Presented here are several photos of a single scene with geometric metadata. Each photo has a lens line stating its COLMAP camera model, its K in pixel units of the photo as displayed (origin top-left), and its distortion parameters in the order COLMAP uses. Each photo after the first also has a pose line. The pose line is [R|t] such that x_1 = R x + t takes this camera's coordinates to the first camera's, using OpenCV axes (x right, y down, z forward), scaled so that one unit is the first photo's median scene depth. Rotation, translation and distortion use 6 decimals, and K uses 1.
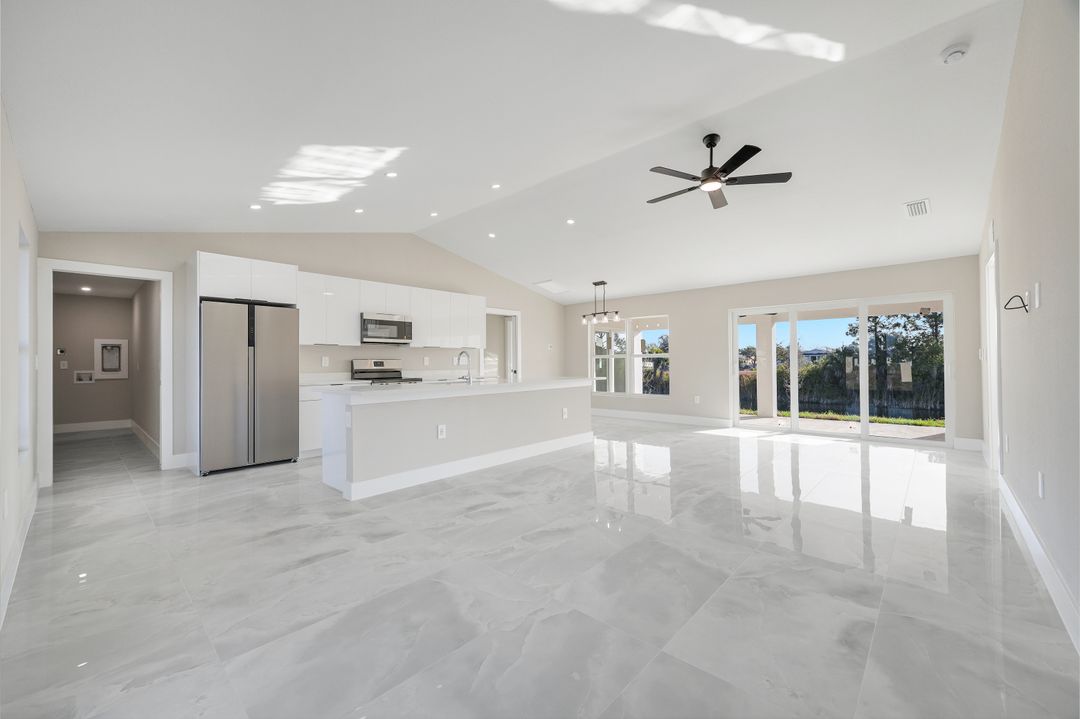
lens RADIAL K [[431.1, 0, 535.1], [0, 431.1, 357.9], [0, 0, 1]] dist [0.003944, 0.000207]
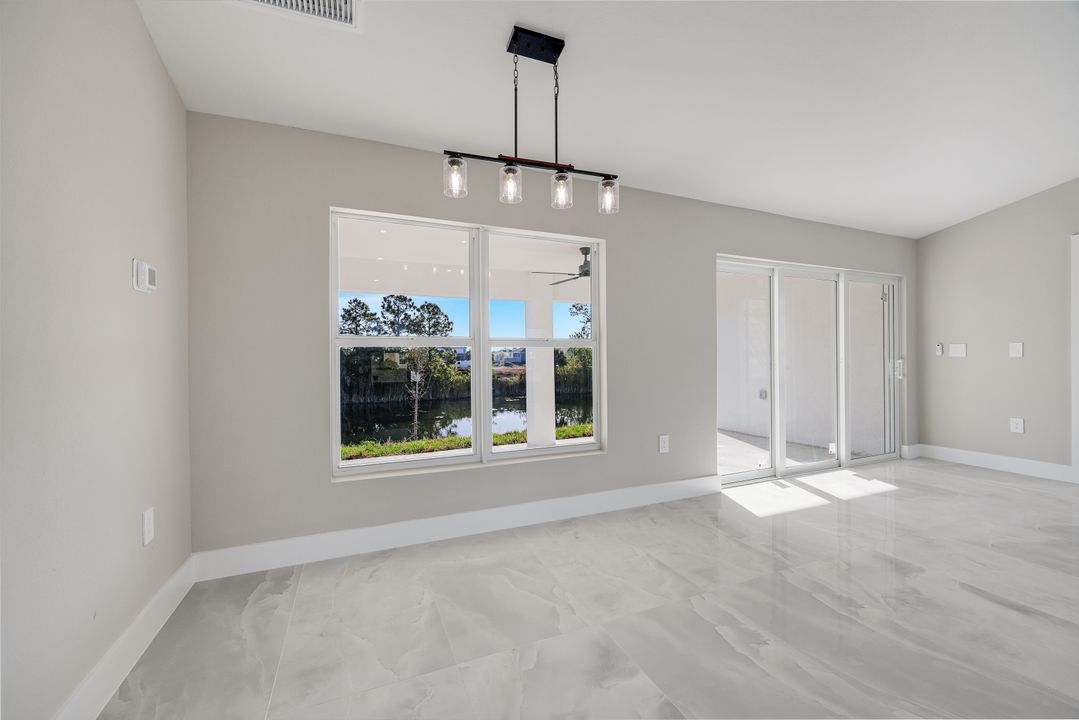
lens RADIAL K [[430.6, 0, 539.5], [0, 430.6, 360.0], [0, 0, 1]] dist [0.000262, 0.000118]
pose [[0.397856, -0.000029, 0.917448, -0.099758], [-0.003444, 0.999993, 0.001525, 0.012253], [-0.917442, -0.003767, 0.397853, 1.150224]]
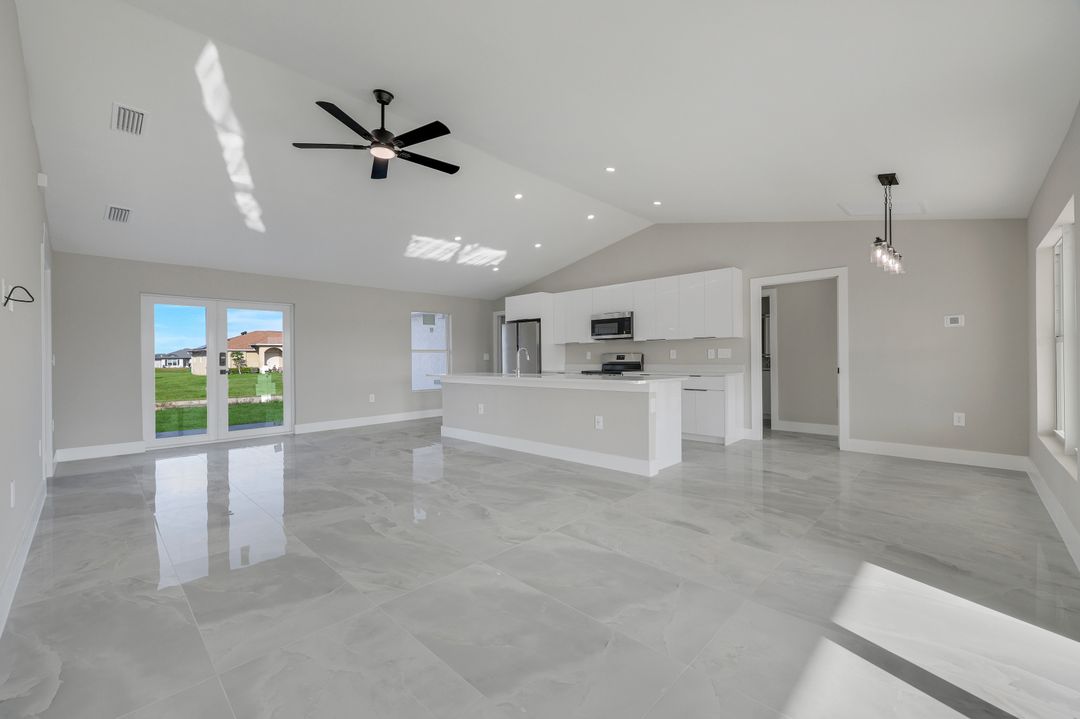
lens RADIAL K [[437.6, 0, 534.3], [0, 437.6, 358.2], [0, 0, 1]] dist [-0.001406, 0.000035]
pose [[-0.022698, 0.010214, -0.999690, 0.787973], [0.020716, 0.999738, 0.009744, 0.000514], [0.999528, -0.020489, -0.022904, 0.817986]]
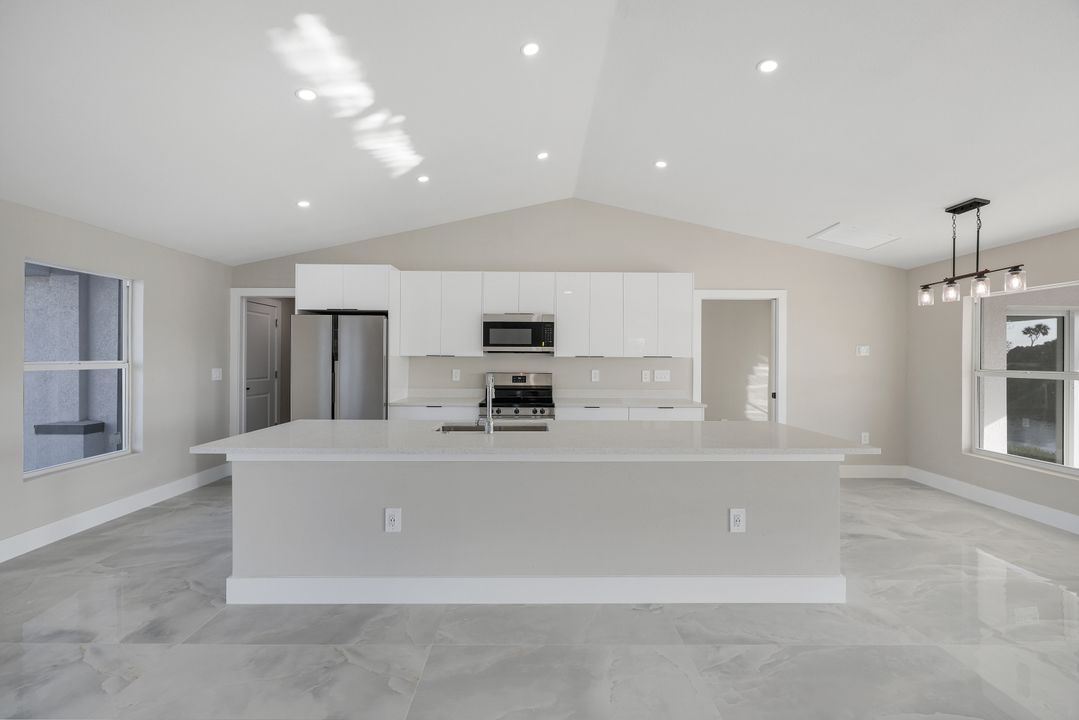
lens RADIAL K [[430.6, 0, 539.5], [0, 430.6, 360.0], [0, 0, 1]] dist [0.000262, 0.000118]
pose [[0.686602, 0.015612, -0.726866, 0.219856], [-0.003970, 0.999835, 0.017725, -0.034173], [0.727023, -0.009284, 0.686551, 0.512399]]
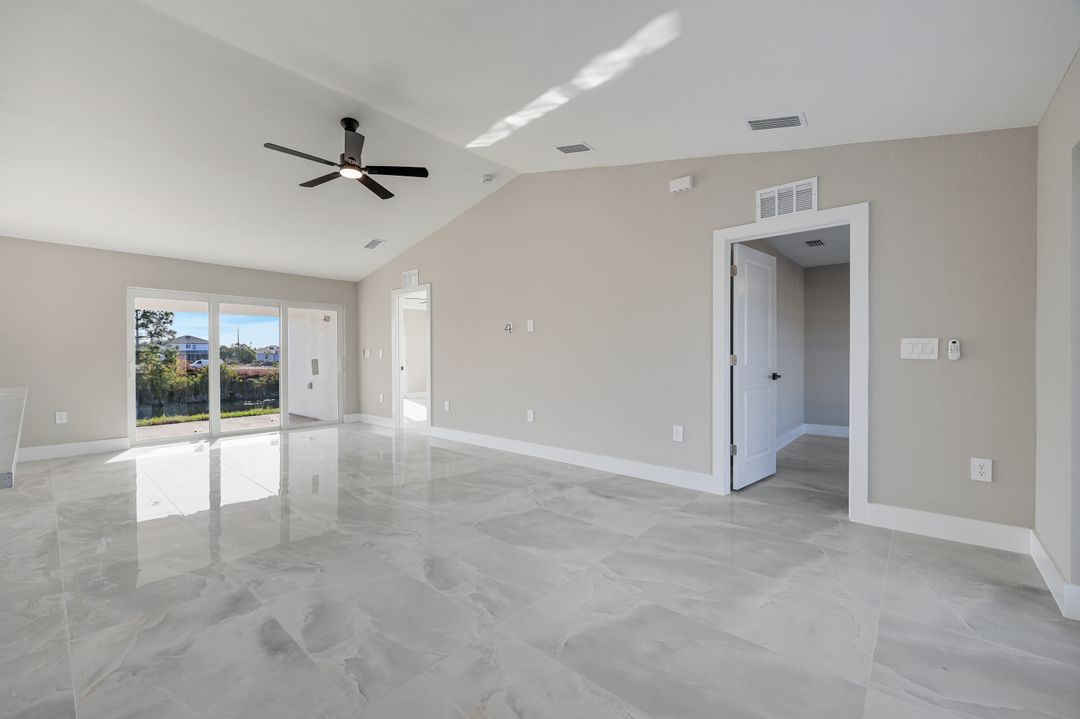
lens RADIAL K [[437.6, 0, 534.3], [0, 437.6, 358.2], [0, 0, 1]] dist [-0.001406, 0.000035]
pose [[-0.029280, 0.004134, 0.999563, -0.357829], [-0.008482, 0.999954, -0.004384, 0.007548], [-0.999535, -0.008607, -0.029244, 0.389898]]
